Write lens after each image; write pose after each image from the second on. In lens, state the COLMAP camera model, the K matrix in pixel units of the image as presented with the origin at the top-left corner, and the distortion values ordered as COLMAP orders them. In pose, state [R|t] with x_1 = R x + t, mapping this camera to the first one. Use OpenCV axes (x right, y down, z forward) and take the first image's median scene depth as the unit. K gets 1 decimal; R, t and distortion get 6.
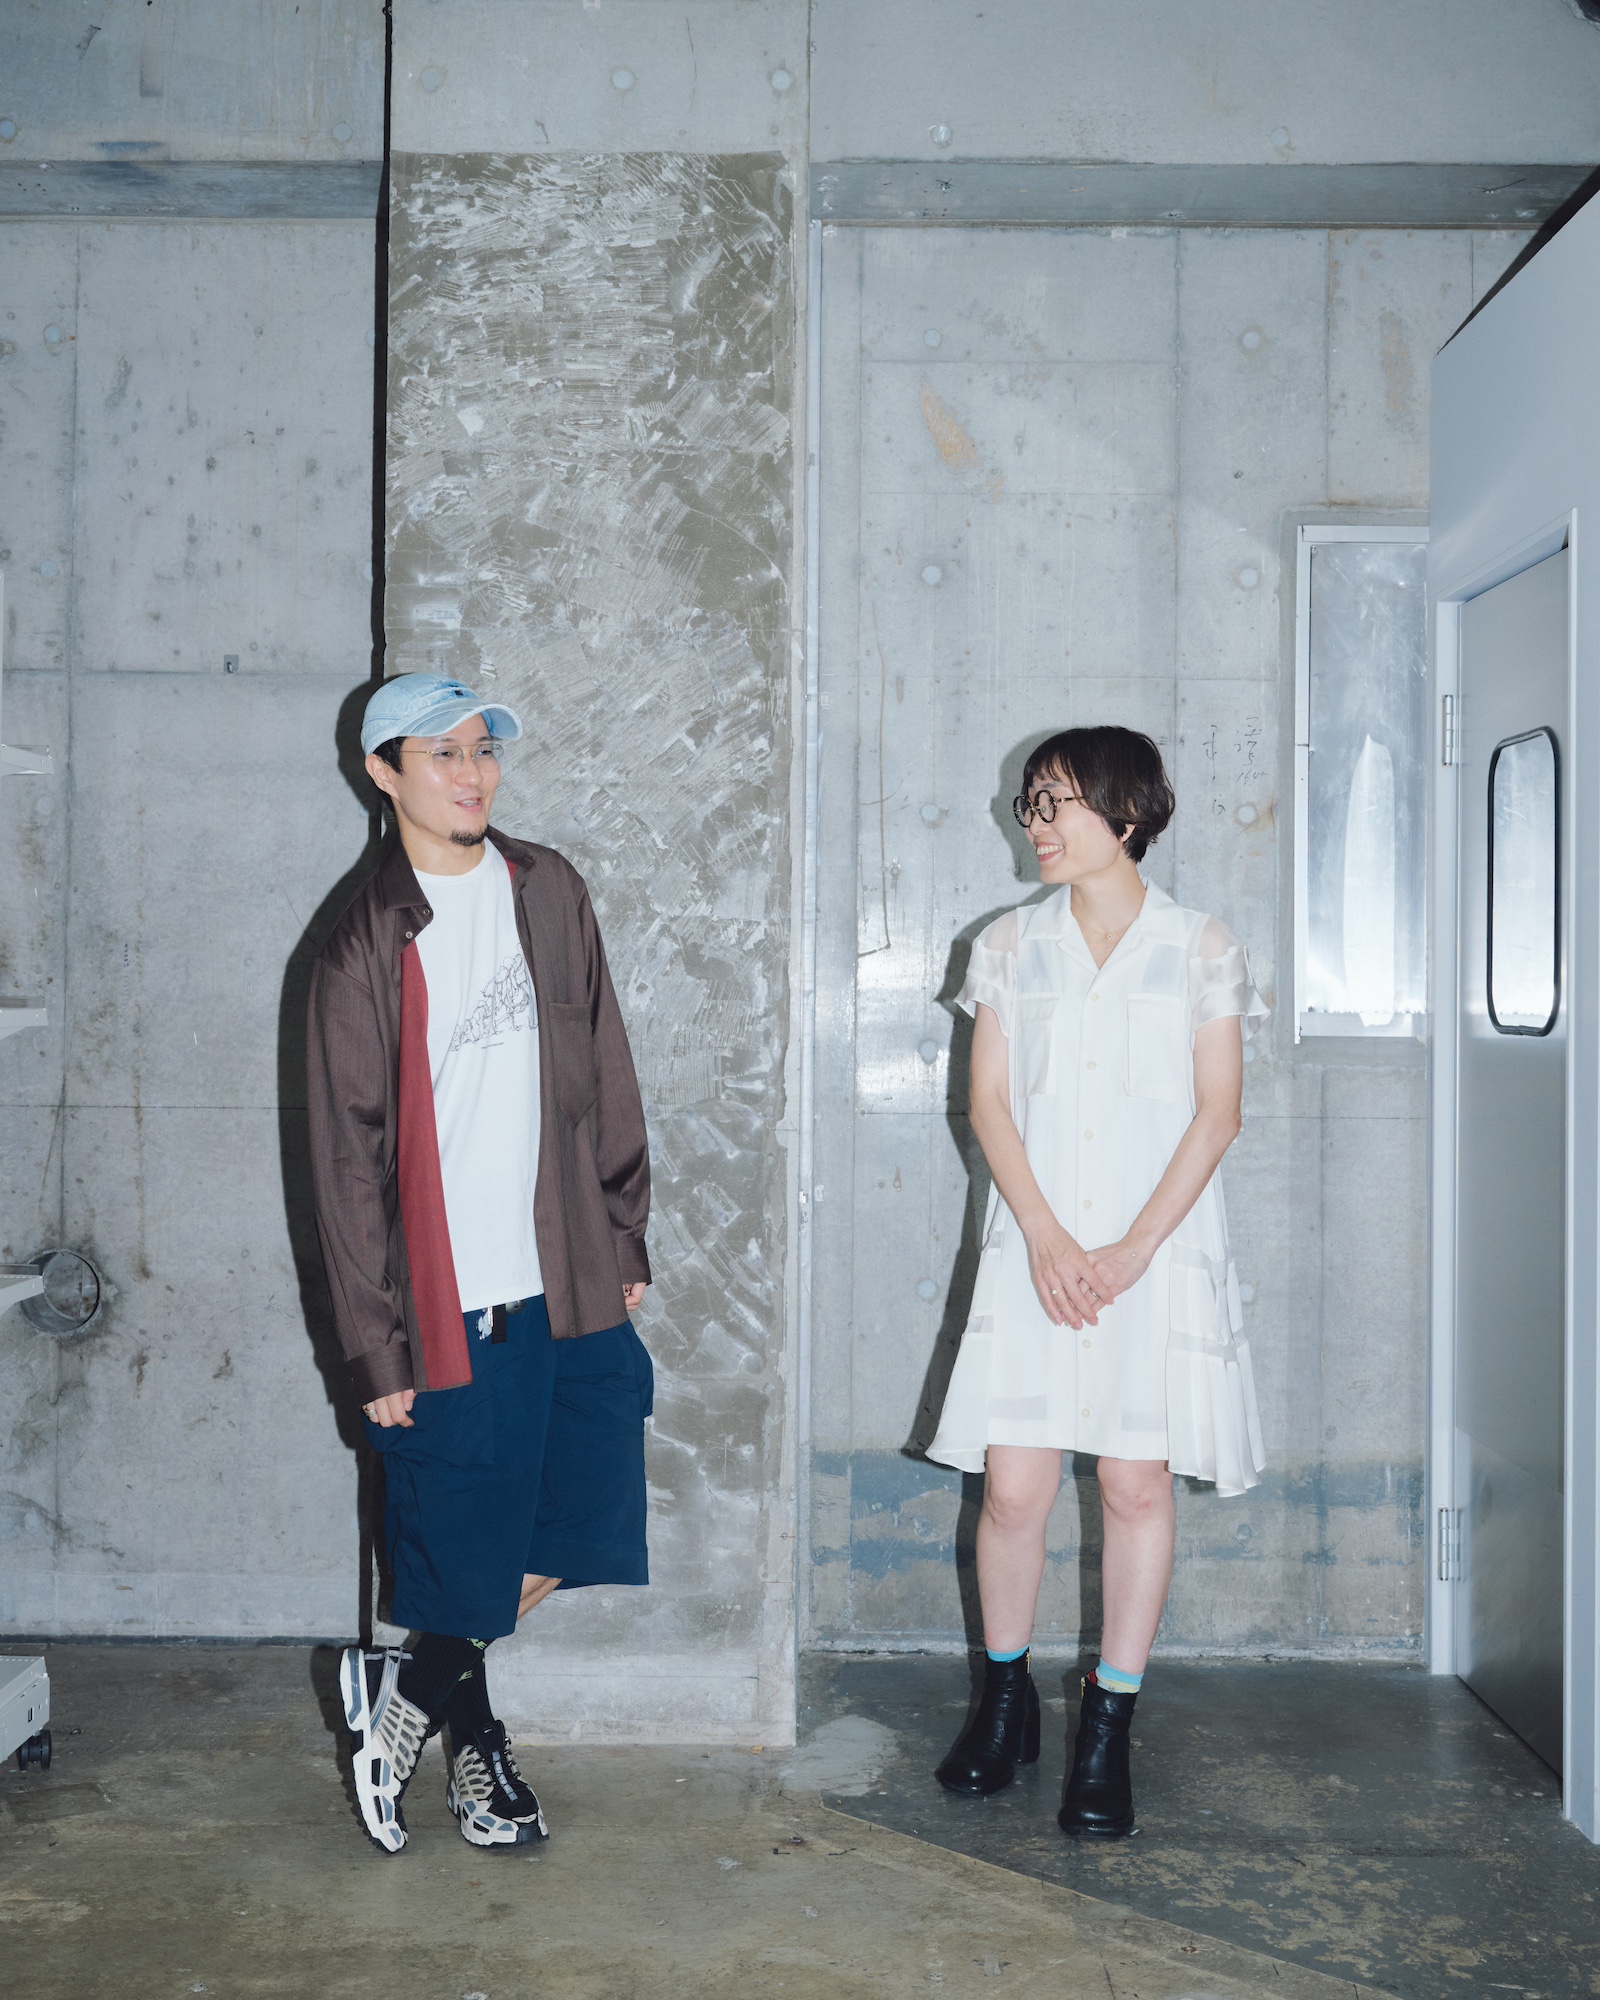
lens RADIAL K [[2202.5, 0, 795.7], [0, 2202.5, 998.6], [0, 0, 1]] dist [0.001622, 0.000000]
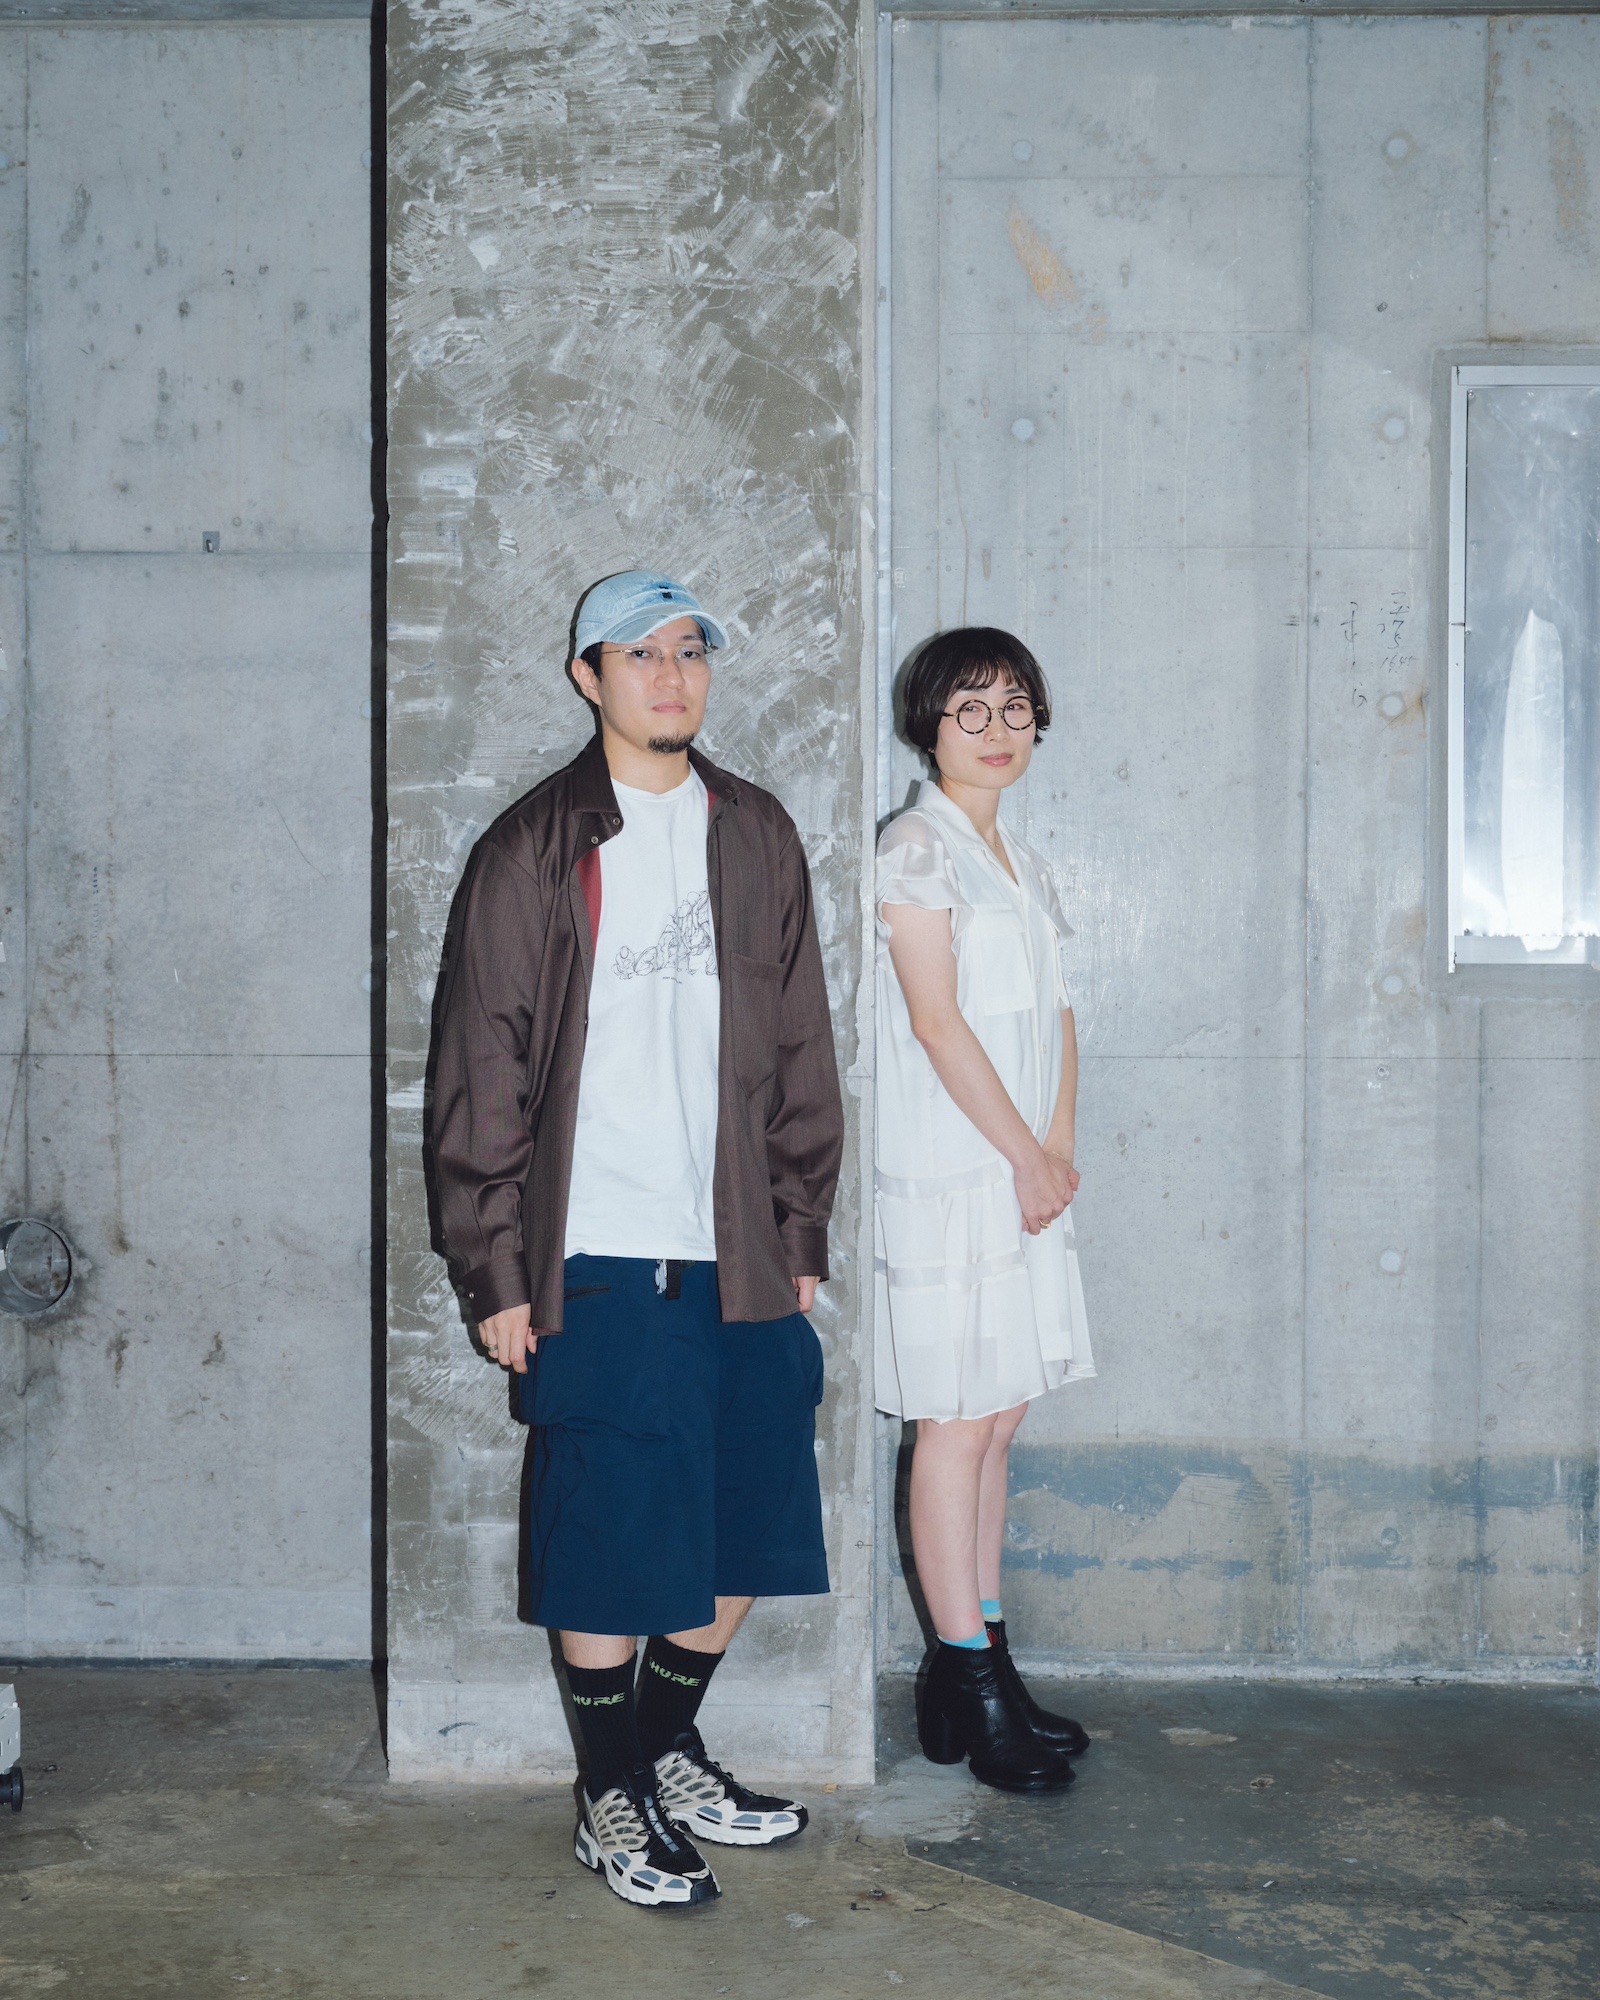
lens RADIAL K [[2292.0, 0, 804.6], [0, 2292.0, 1001.8], [0, 0, 1]] dist [0.000586, 0.000000]
pose [[0.999900, -0.006893, -0.012376, -0.013918], [0.007261, 0.999526, 0.029930, 0.003212], [0.012164, -0.030016, 0.999475, 0.101471]]
